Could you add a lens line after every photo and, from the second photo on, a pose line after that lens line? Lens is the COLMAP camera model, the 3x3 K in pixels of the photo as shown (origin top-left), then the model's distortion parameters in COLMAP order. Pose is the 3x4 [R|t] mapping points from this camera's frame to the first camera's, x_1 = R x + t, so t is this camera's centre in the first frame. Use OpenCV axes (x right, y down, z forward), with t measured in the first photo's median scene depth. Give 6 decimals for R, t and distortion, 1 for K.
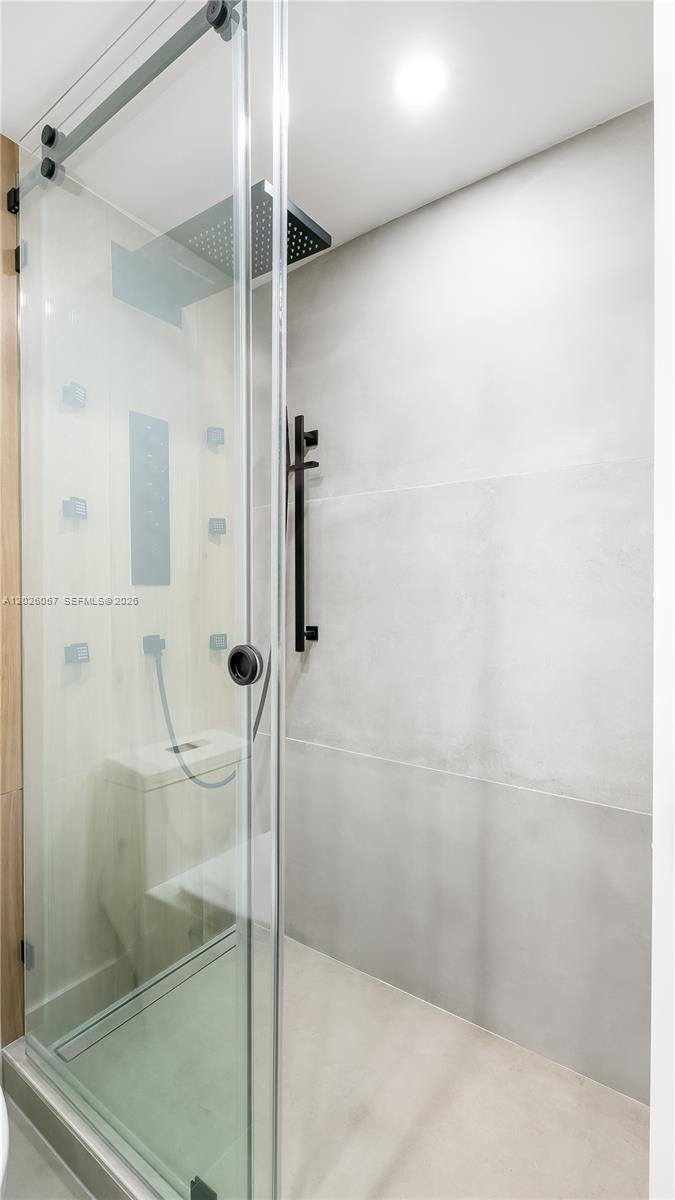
lens RADIAL K [[557.5, 0, 340.2], [0, 557.5, 602.9], [0, 0, 1]] dist [-0.005526, 0.001103]
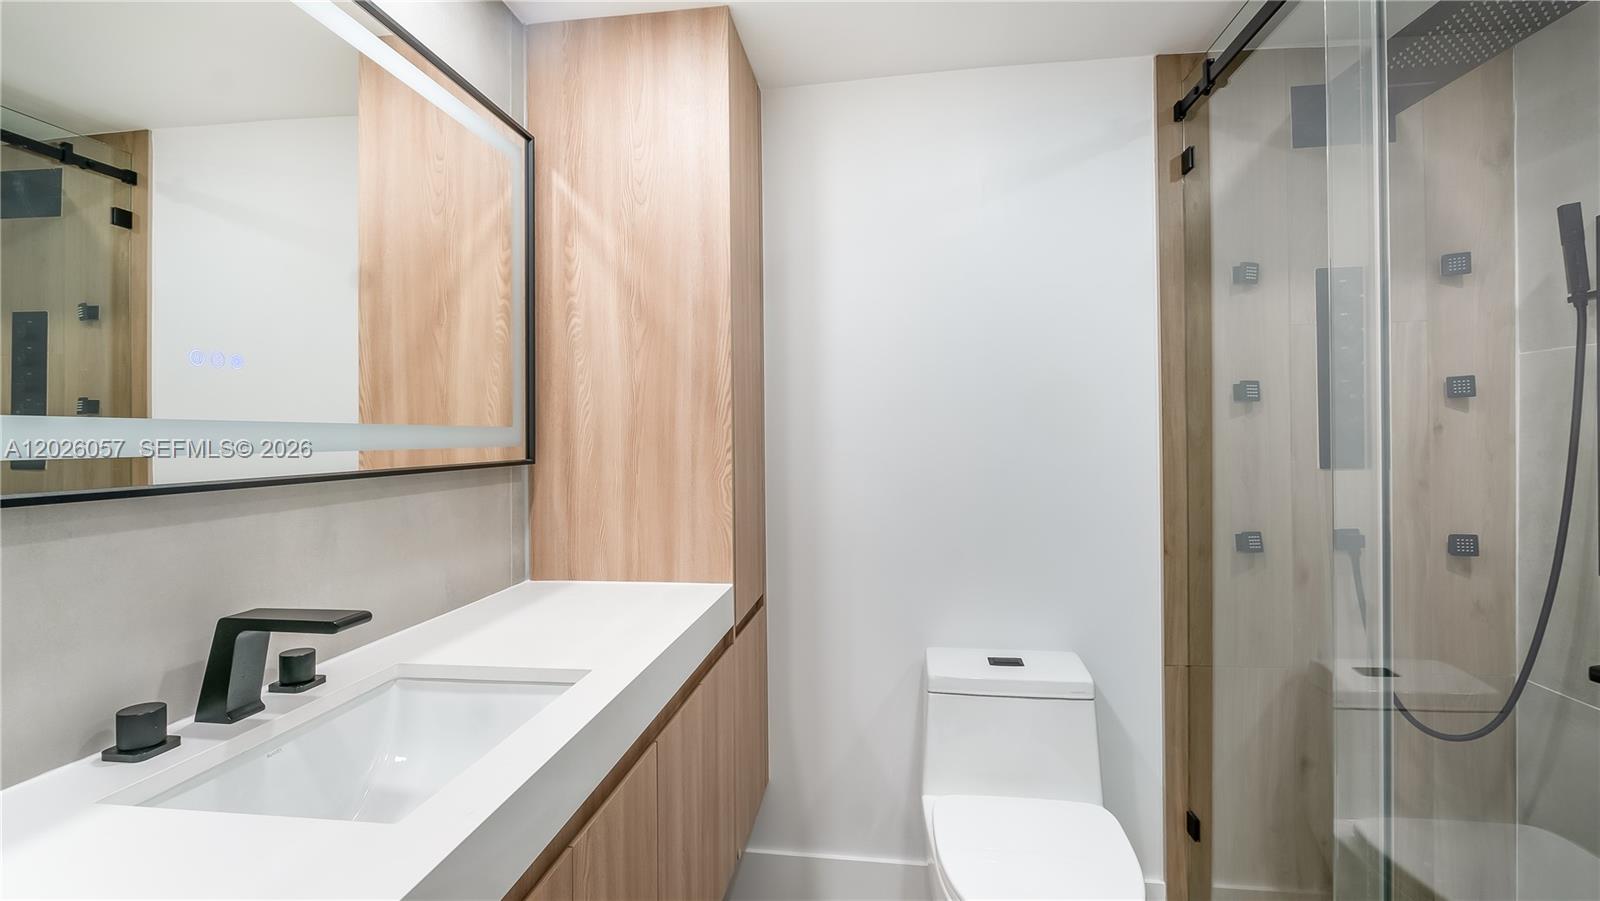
lens RADIAL K [[743.4, 0, 794.8], [0, 743.4, 443.9], [0, 0, 1]] dist [-0.005526, 0.001103]
pose [[0.460191, -0.000834, -0.887820, 0.266185], [-0.000342, 0.999999, -0.001117, -0.067627], [0.887820, 0.000818, 0.460190, -0.249338]]
